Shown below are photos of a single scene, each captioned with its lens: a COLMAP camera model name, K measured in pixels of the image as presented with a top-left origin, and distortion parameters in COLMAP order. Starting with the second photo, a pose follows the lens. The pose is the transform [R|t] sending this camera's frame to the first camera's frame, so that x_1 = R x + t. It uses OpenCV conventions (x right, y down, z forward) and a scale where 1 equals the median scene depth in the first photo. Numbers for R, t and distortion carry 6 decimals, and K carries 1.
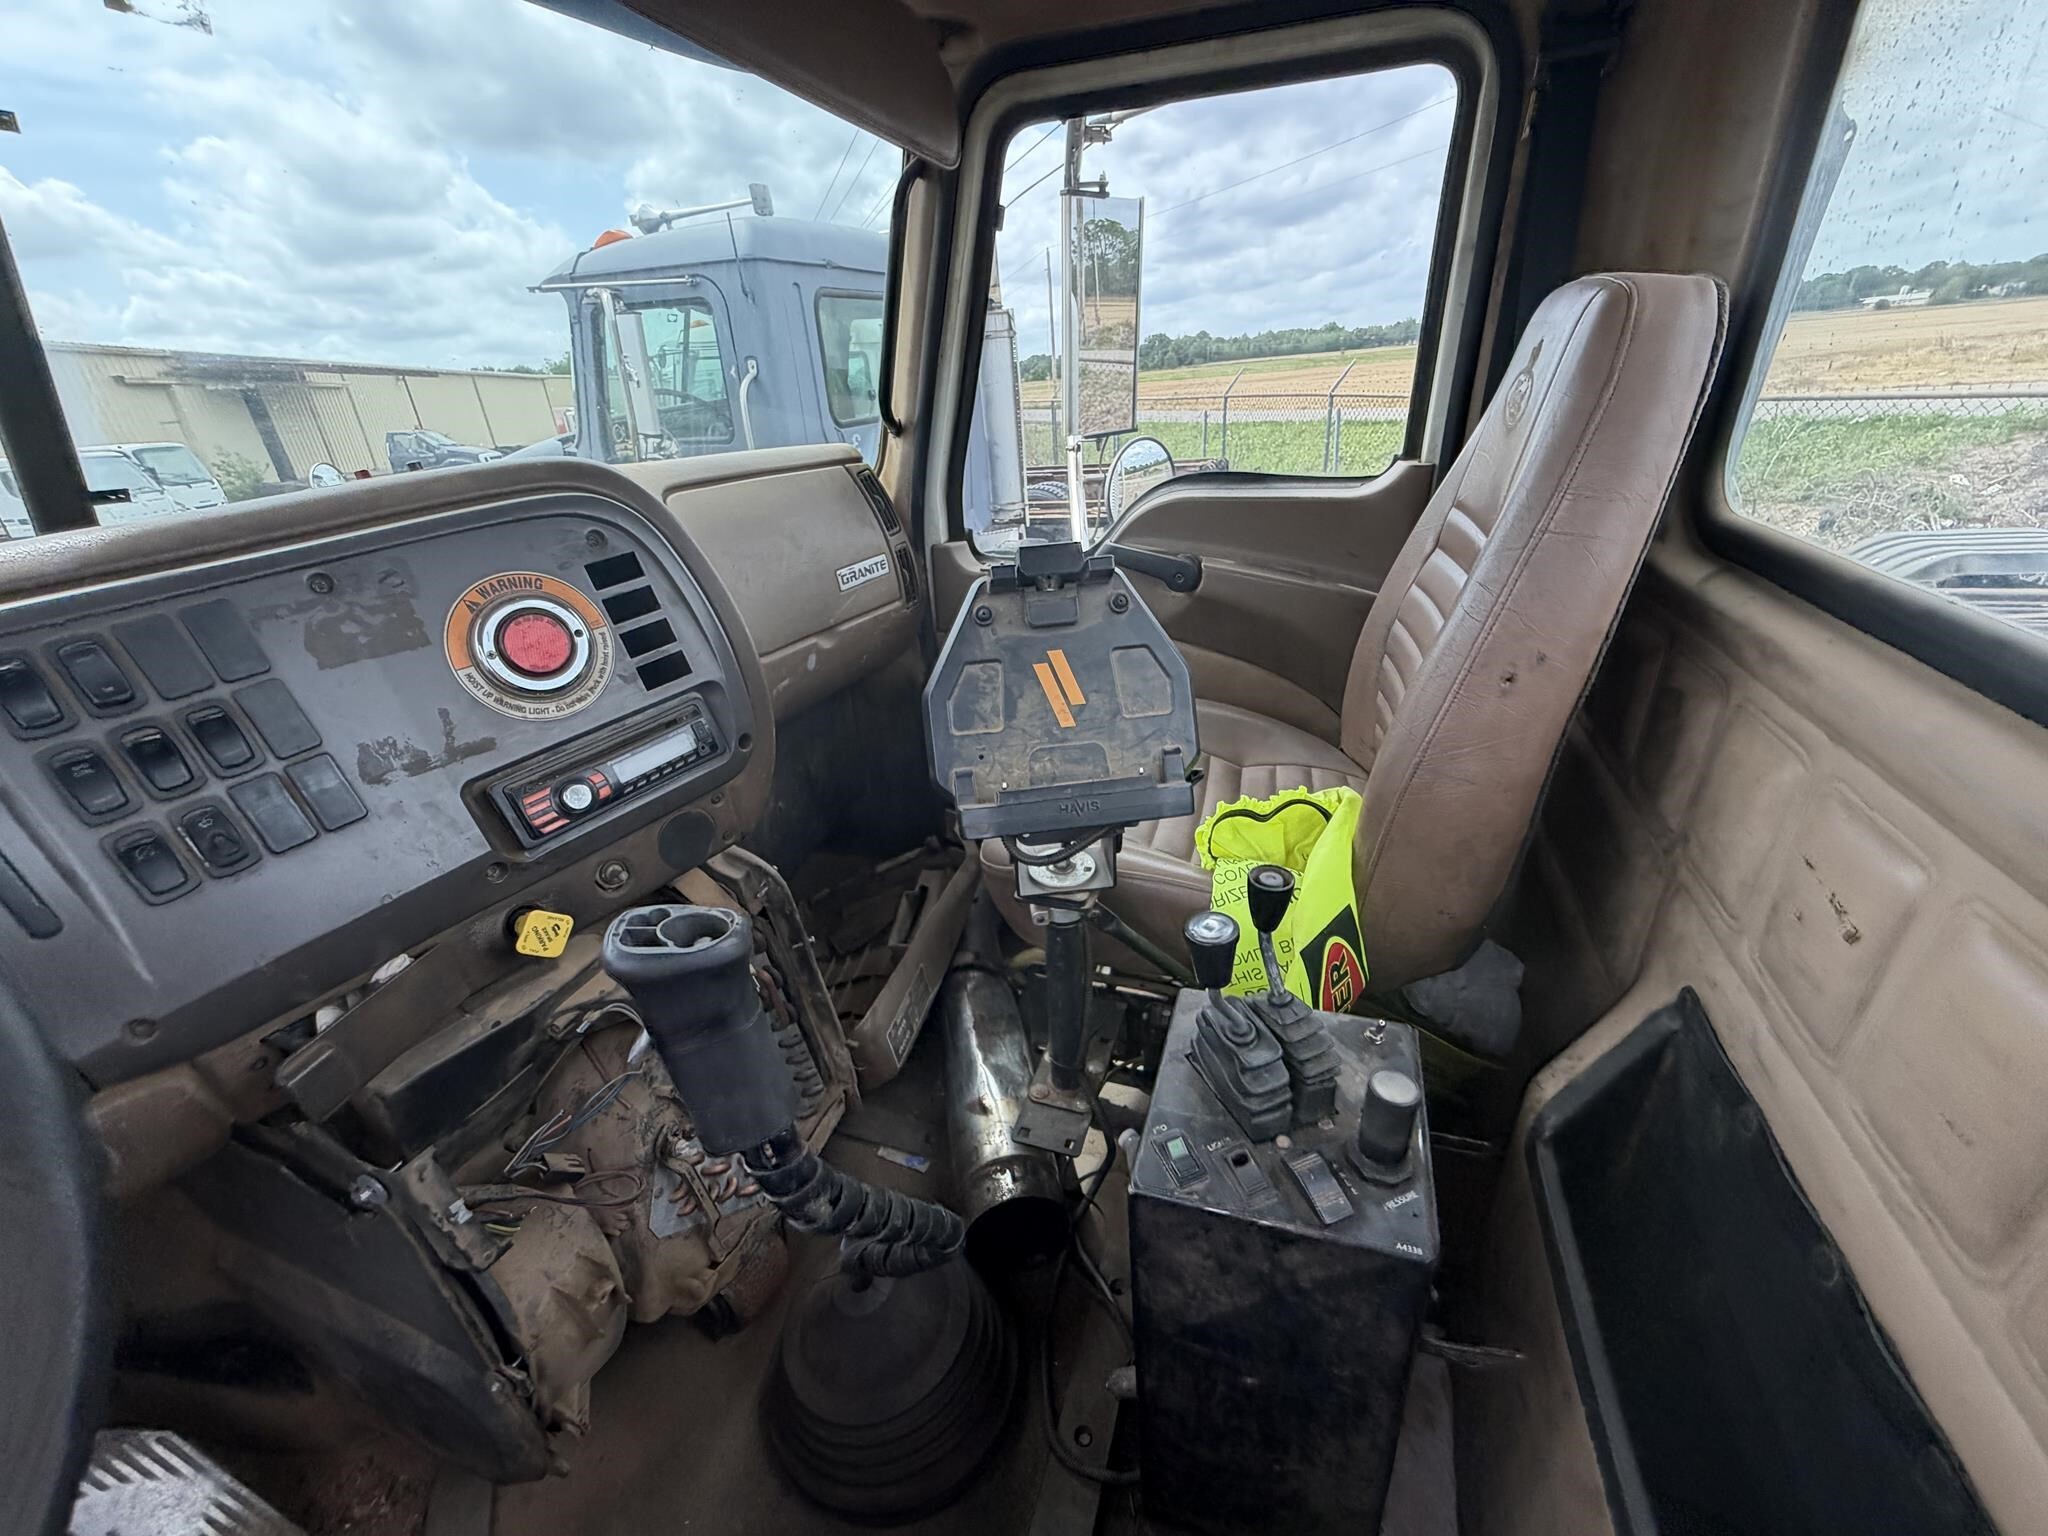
lens RADIAL K [[787.6, 0, 1024.0], [0, 787.6, 768.0], [0, 0, 1]] dist [-0.000990, -0.000335]
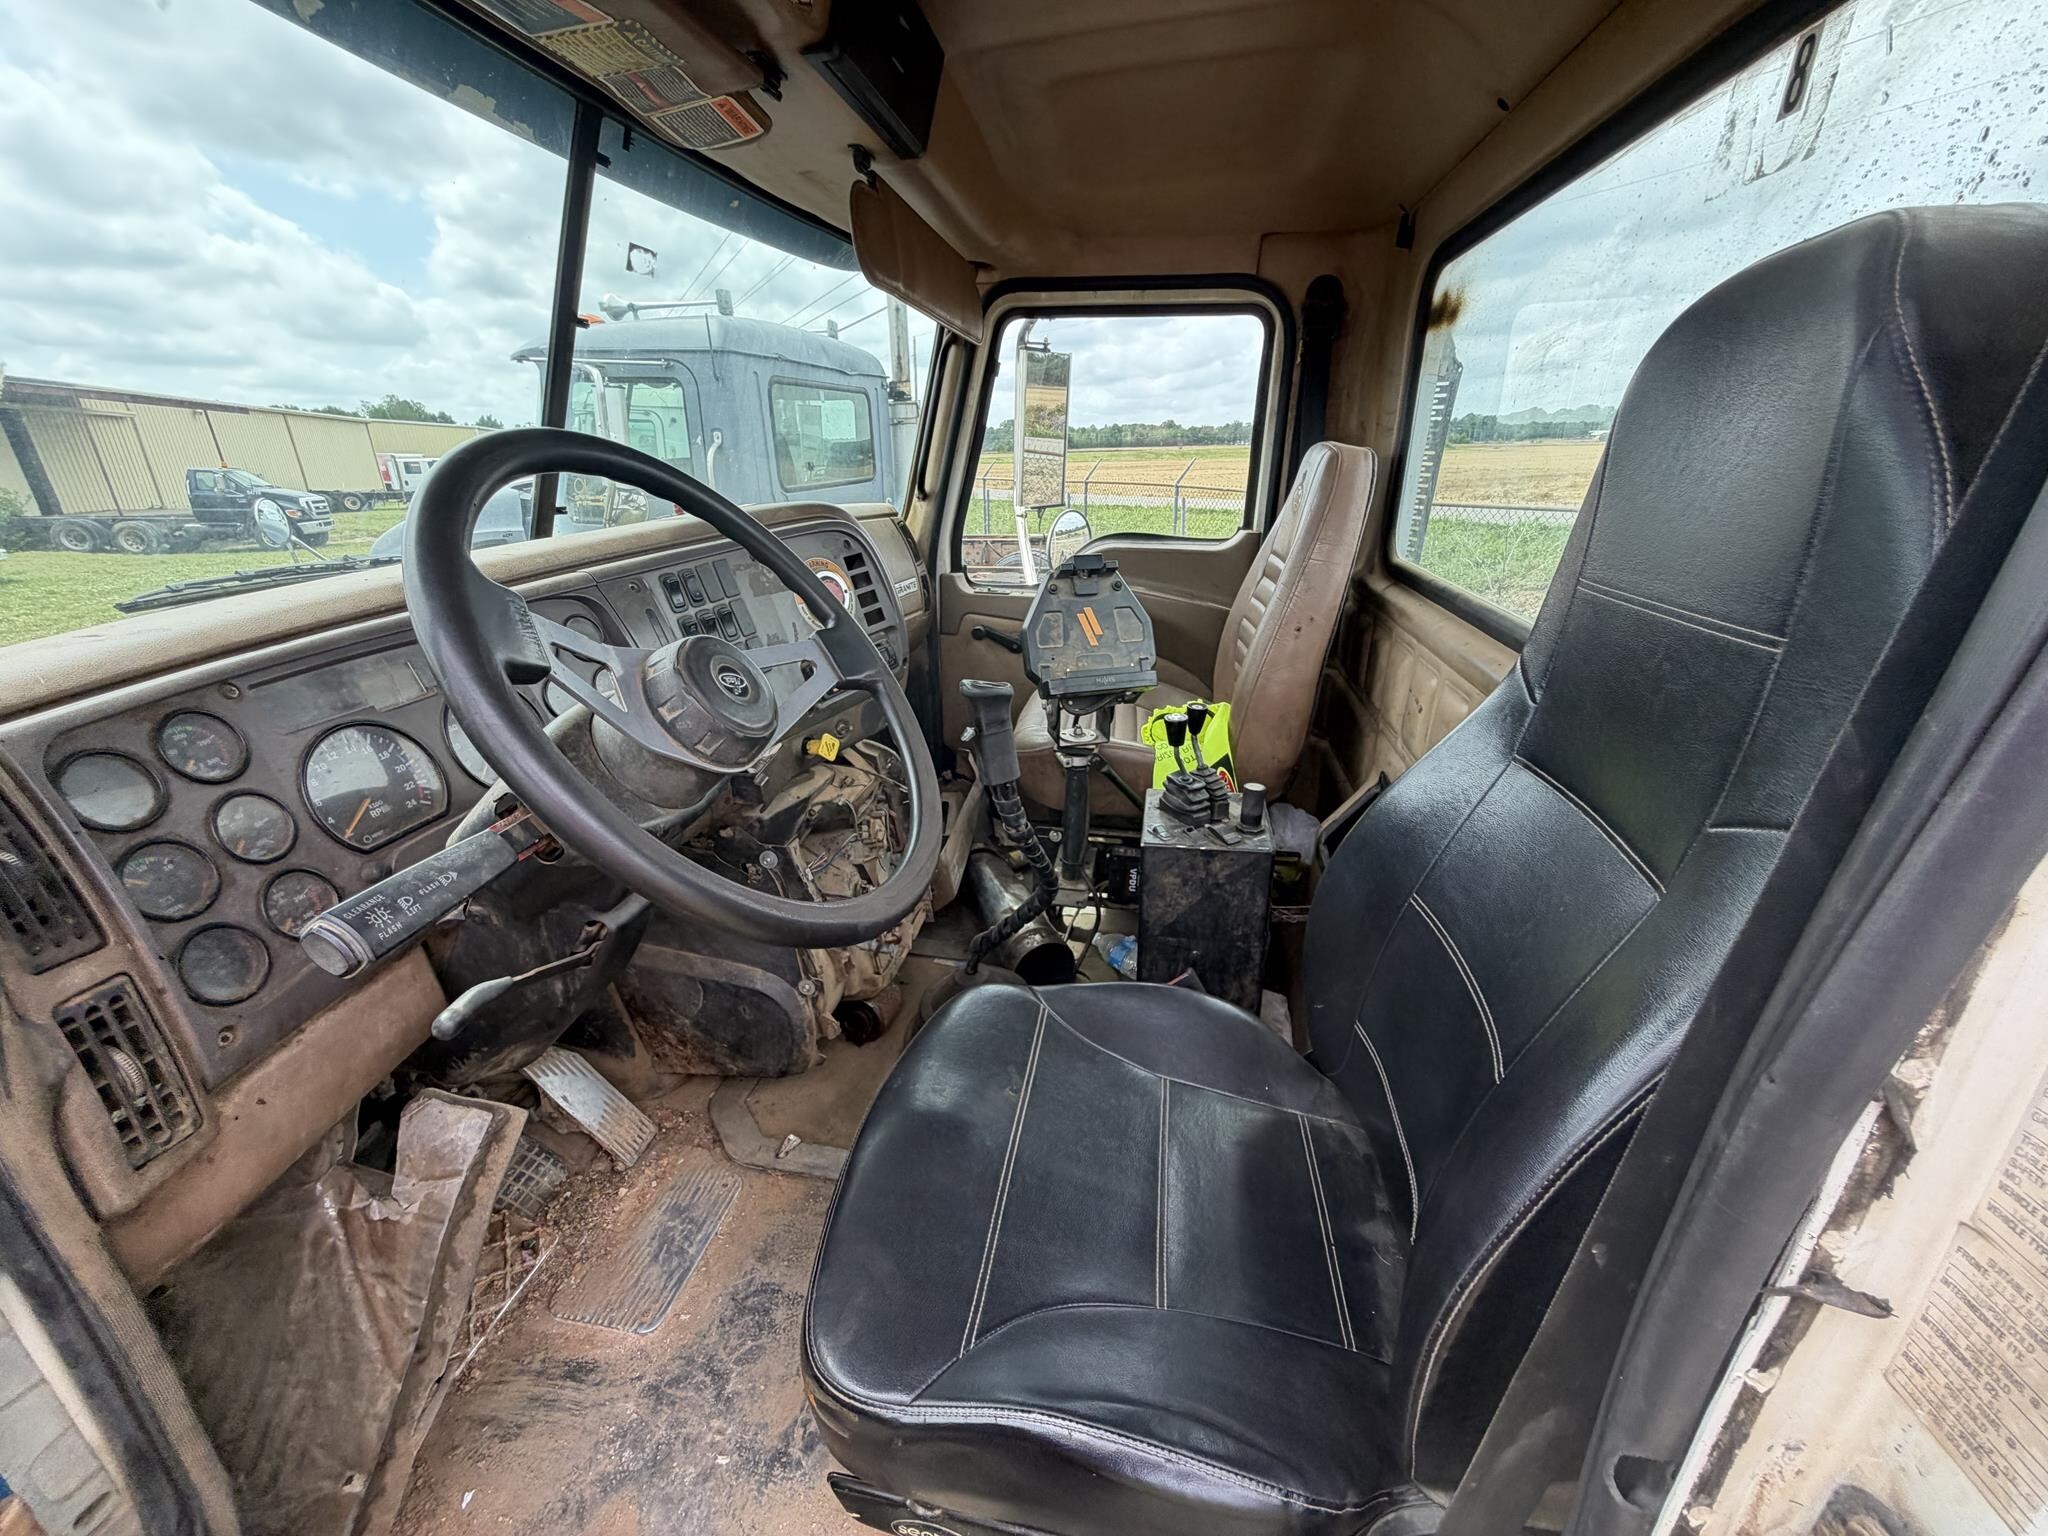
lens RADIAL K [[787.6, 0, 1024.0], [0, 787.6, 768.0], [0, 0, 1]] dist [-0.000990, -0.000335]
pose [[0.985249, -0.006788, 0.170991, -0.313072], [0.021017, 0.996448, -0.081540, 0.281783], [-0.169830, 0.083931, 0.981893, -0.612781]]
